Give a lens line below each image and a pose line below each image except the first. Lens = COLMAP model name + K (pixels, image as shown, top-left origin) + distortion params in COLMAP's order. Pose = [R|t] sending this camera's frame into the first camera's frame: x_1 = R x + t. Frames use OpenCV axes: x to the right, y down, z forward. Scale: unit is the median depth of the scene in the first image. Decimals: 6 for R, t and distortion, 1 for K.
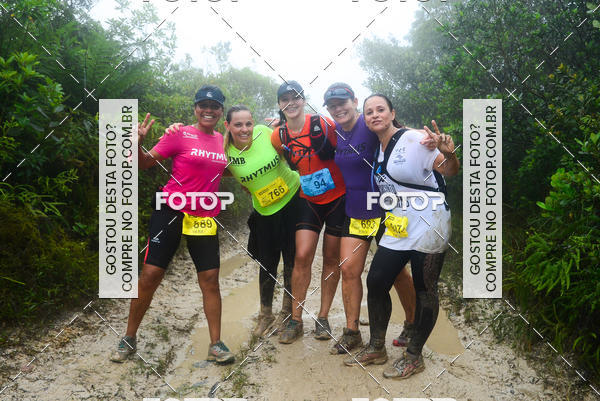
lens RADIAL K [[594.9, 0, 298.9], [0, 594.9, 208.2], [0, 0, 1]] dist [0.016160, 0.011765]
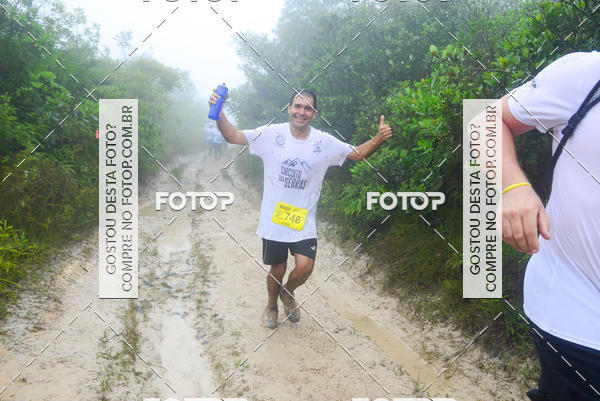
lens RADIAL K [[566.7, 0, 306.9], [0, 566.7, 202.6], [0, 0, 1]] dist [-0.053964, 0.158131]
pose [[0.968648, 0.000284, 0.248439, -0.174361], [-0.014991, 0.998244, 0.057309, -0.004662], [-0.247986, -0.059236, 0.966951, -0.707328]]
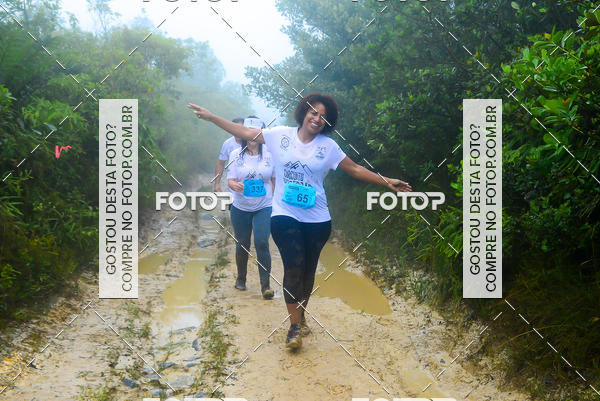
lens RADIAL K [[904.3, 0, 311.3], [0, 904.3, 202.4], [0, 0, 1]] dist [0.080355, 0.224612]
pose [[0.988856, -0.043158, 0.142480, -0.124020], [0.041364, 0.999023, 0.015527, -0.012772], [-0.143011, -0.009460, 0.989676, -0.731668]]
